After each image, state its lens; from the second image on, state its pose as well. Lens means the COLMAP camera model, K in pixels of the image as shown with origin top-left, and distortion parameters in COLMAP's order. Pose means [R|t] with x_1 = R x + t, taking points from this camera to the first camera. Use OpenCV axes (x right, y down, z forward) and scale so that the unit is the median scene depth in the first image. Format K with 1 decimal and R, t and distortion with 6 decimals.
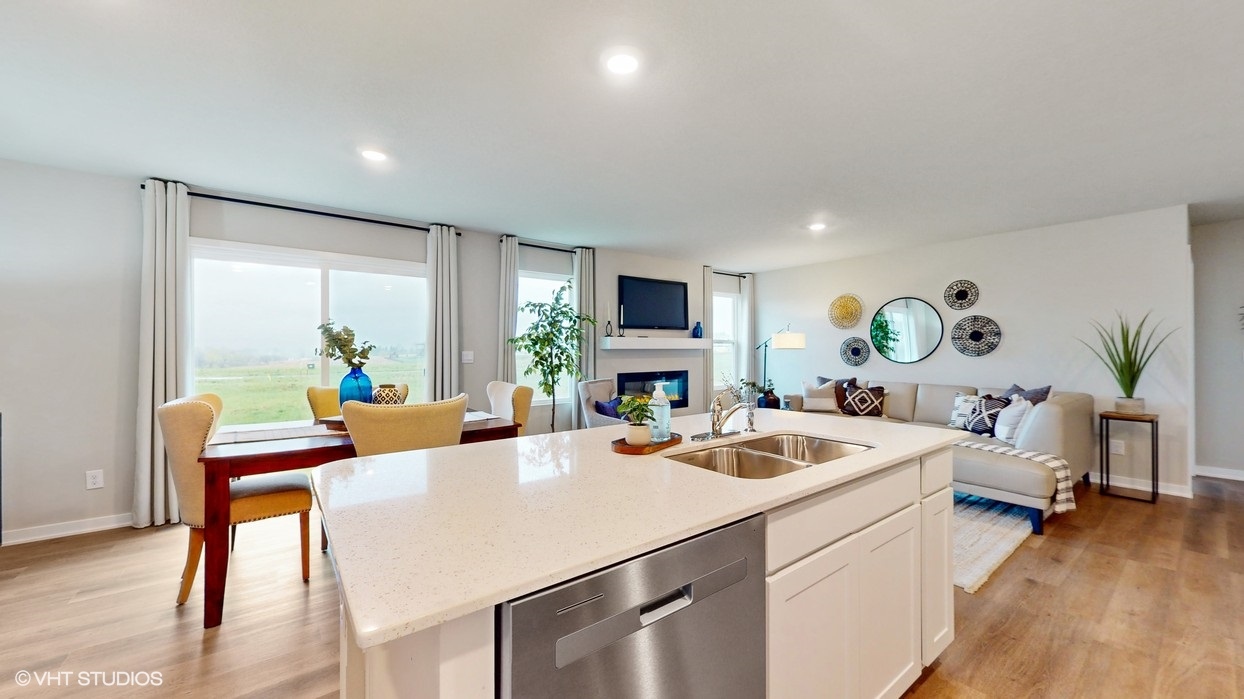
lens RADIAL K [[458.5, 0, 620.6], [0, 458.5, 350.7], [0, 0, 1]] dist [0.001149, -0.000159]
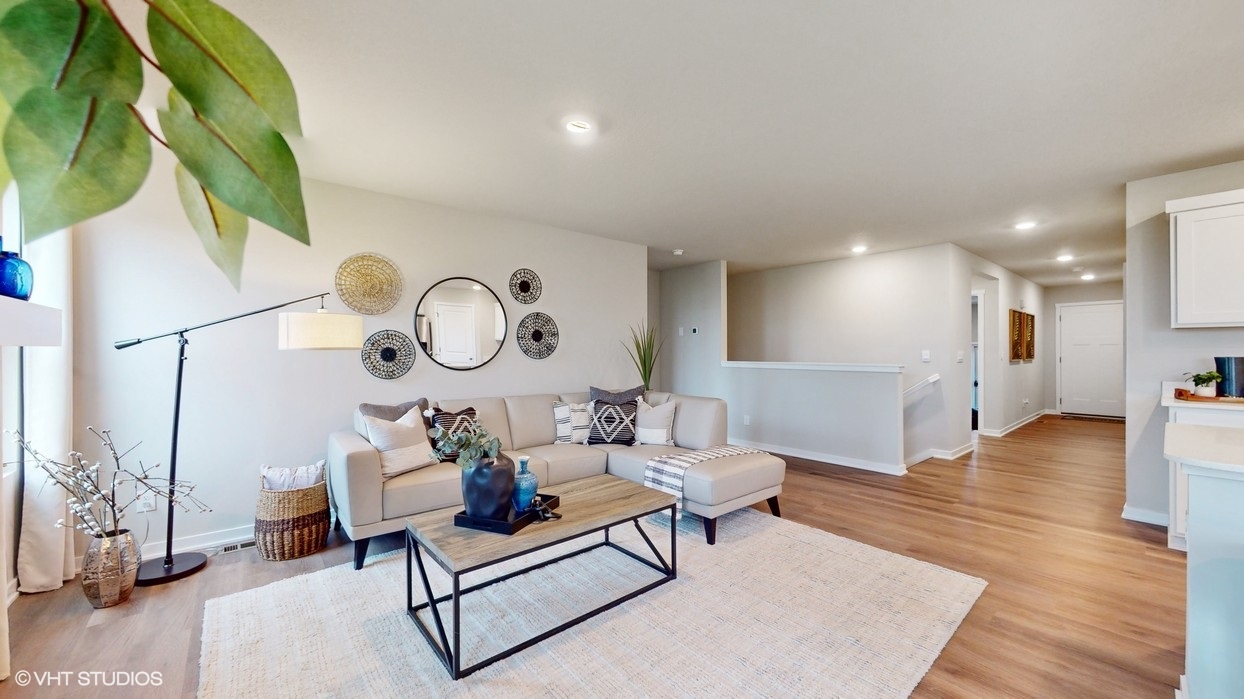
lens RADIAL K [[458.5, 0, 620.6], [0, 458.5, 350.7], [0, 0, 1]] dist [0.001149, -0.000159]
pose [[-0.050382, 0.004690, 0.998719, -0.107662], [0.003951, 0.999982, -0.004496, 0.001011], [-0.998722, 0.003719, -0.050400, 0.876909]]
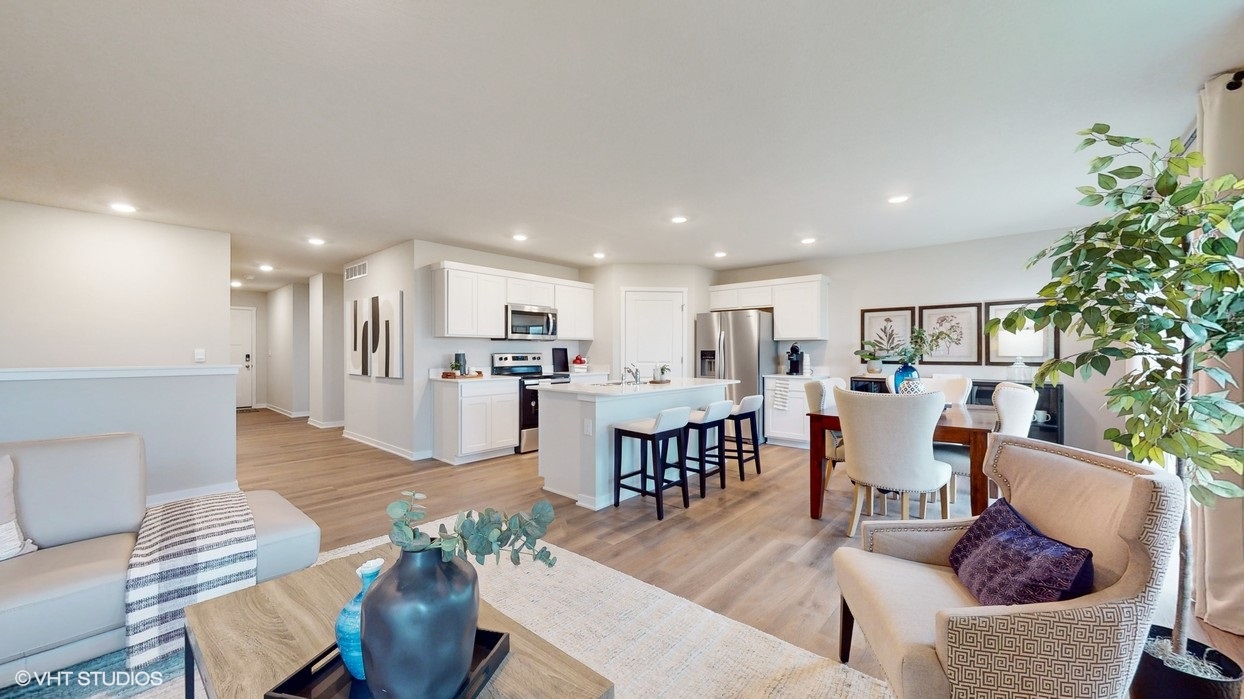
lens RADIAL K [[458.5, 0, 620.6], [0, 458.5, 350.7], [0, 0, 1]] dist [0.001149, -0.000159]
pose [[-0.979981, 0.002458, -0.199078, 0.274934], [0.002125, 0.999996, 0.001887, 0.002057], [0.199082, 0.001426, -0.979982, 1.189003]]
